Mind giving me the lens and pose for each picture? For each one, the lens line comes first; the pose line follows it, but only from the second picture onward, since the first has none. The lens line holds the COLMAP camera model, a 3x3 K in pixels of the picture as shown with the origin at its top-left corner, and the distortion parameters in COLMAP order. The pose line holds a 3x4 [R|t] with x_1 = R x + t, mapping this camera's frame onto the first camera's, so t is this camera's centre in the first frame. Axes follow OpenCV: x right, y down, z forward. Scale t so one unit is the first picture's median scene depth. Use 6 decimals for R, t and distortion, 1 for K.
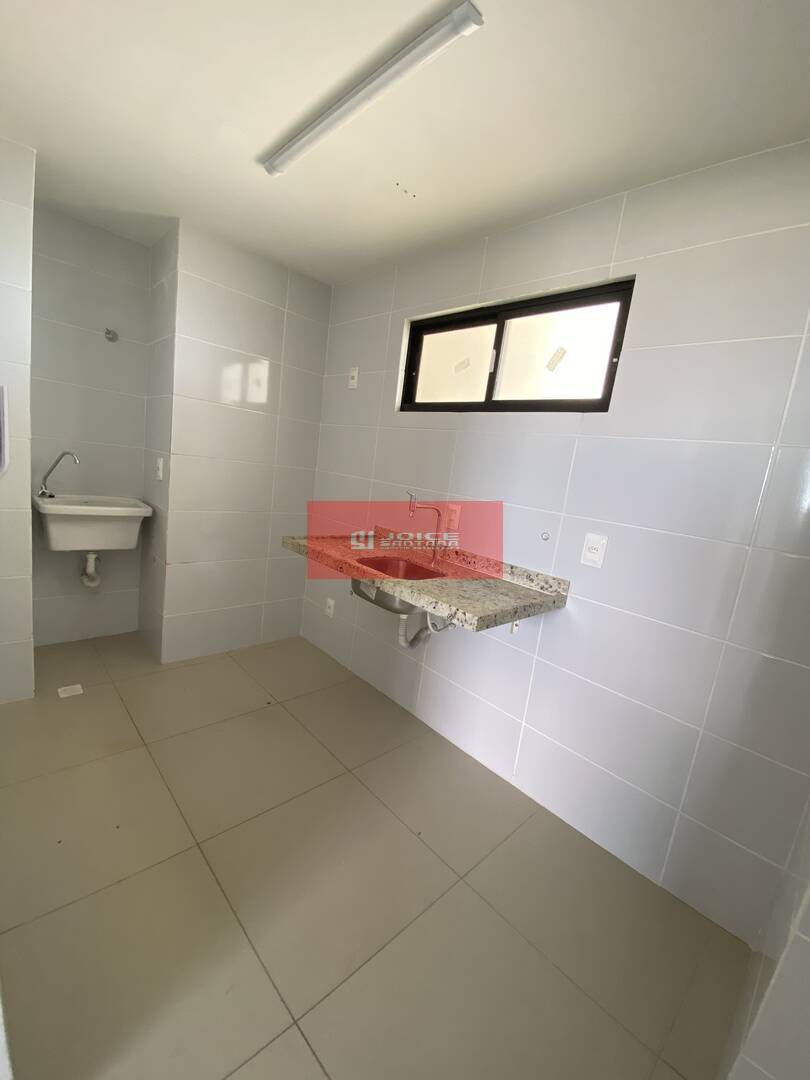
lens RADIAL K [[446.3, 0, 408.7], [0, 446.3, 540.0], [0, 0, 1]] dist [0.049696, -0.039802]
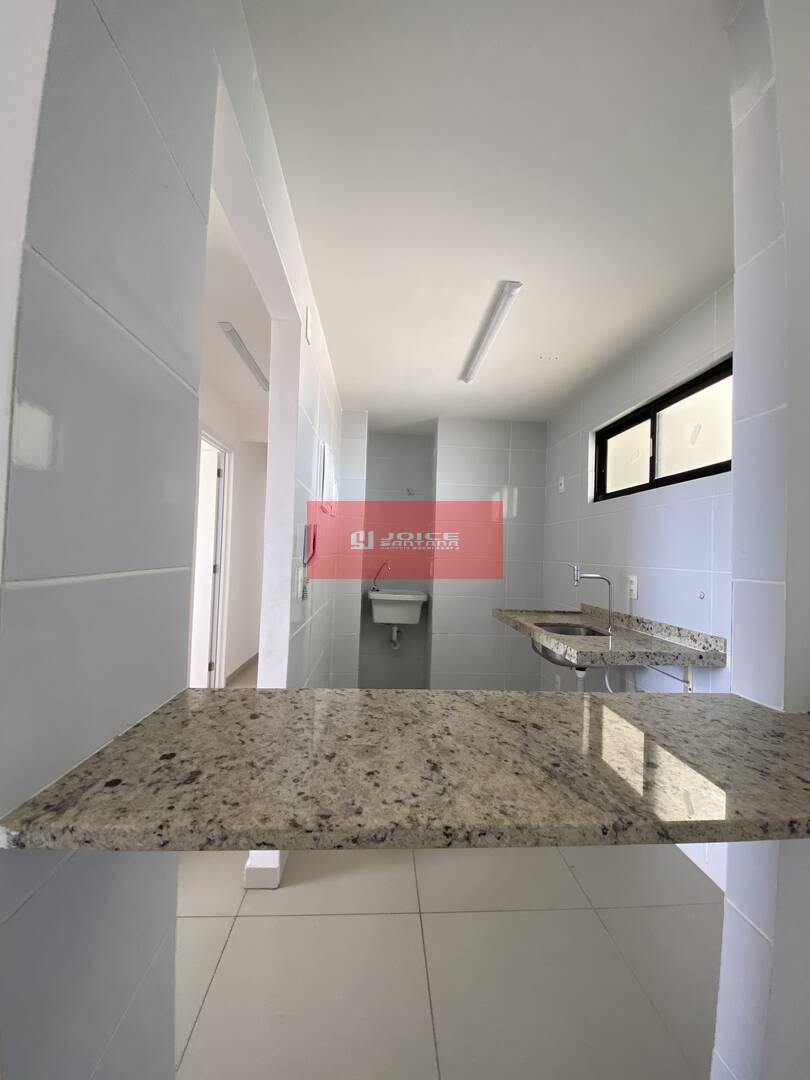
lens RADIAL K [[442.4, 0, 406.6], [0, 442.4, 535.8], [0, 0, 1]] dist [-0.000134, -0.010437]
pose [[0.757715, -0.128369, -0.639836, 0.399839], [-0.043728, 0.968271, -0.246046, 0.119257], [0.651119, 0.214412, 0.728060, -0.168345]]
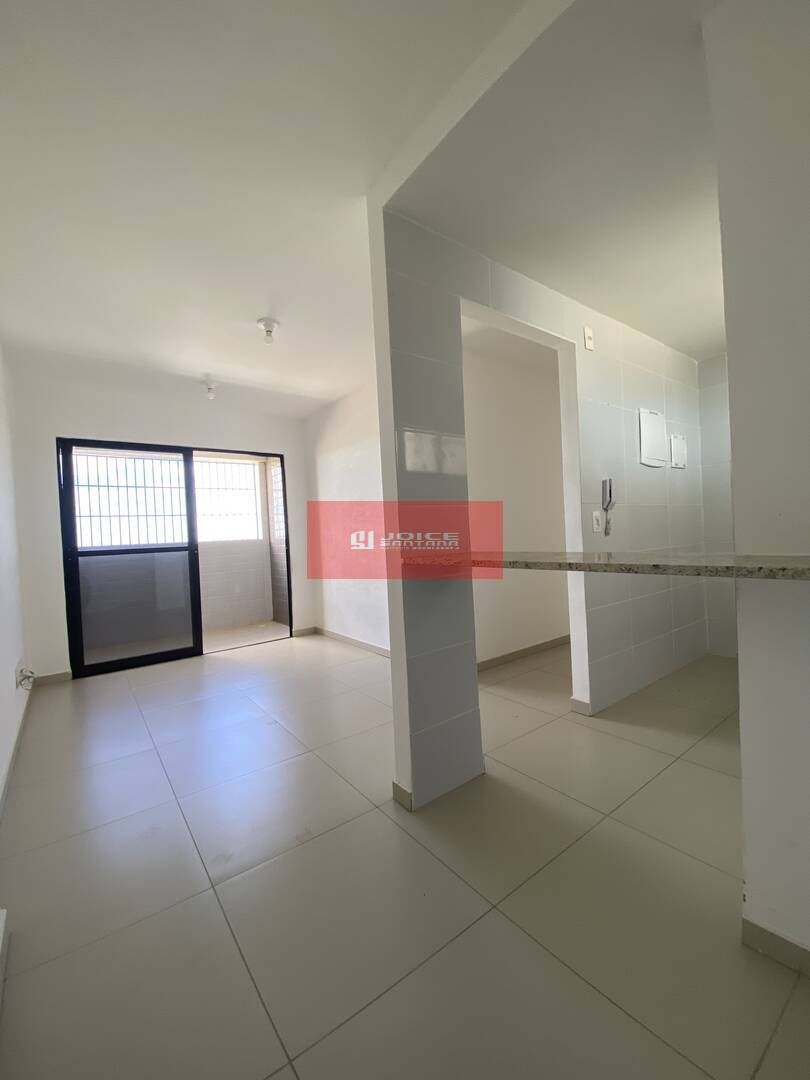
lens RADIAL K [[446.3, 0, 408.7], [0, 446.3, 540.0], [0, 0, 1]] dist [0.049696, -0.039802]
pose [[-0.135415, -0.119801, -0.983520, 0.969153], [-0.134633, 0.985681, -0.101527, 0.252512], [0.981599, 0.118666, -0.149605, 0.018321]]
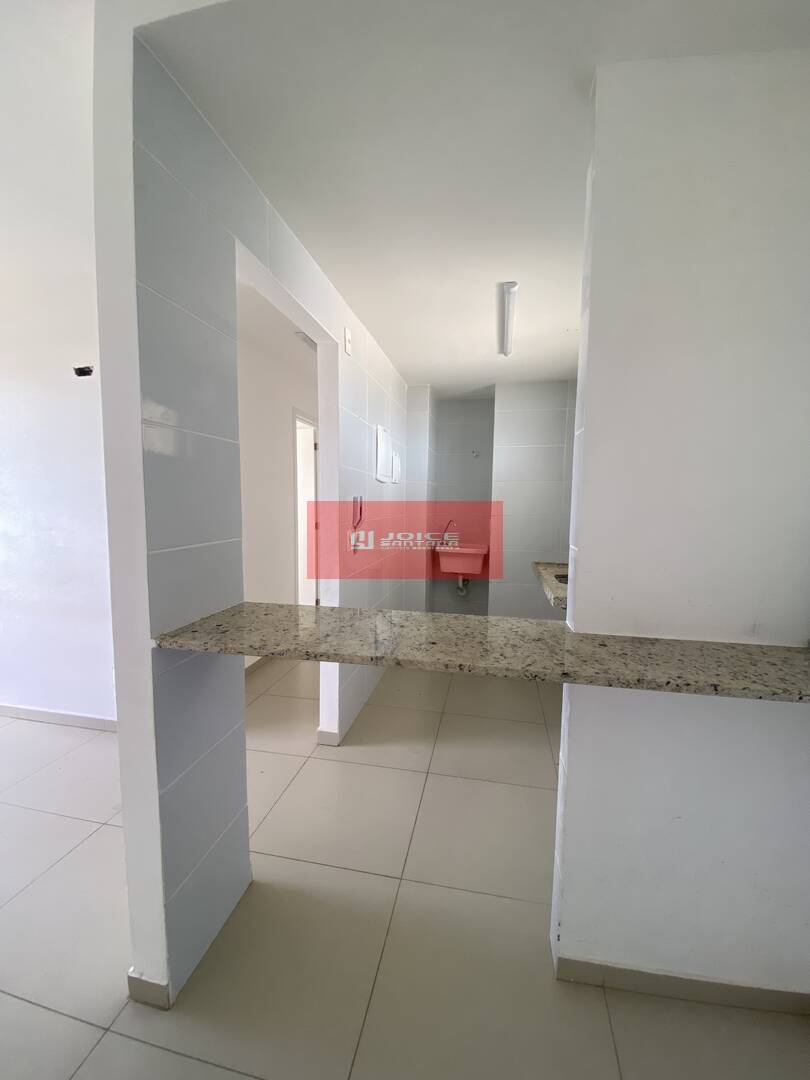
lens RADIAL K [[436.6, 0, 405.0], [0, 436.6, 540.0], [0, 0, 1]] dist [0.000177, -0.009962]
pose [[0.563522, -0.049977, -0.824588, 0.707262], [-0.077436, 0.990578, -0.112957, 0.121544], [0.822464, 0.127507, 0.554342, -0.174249]]
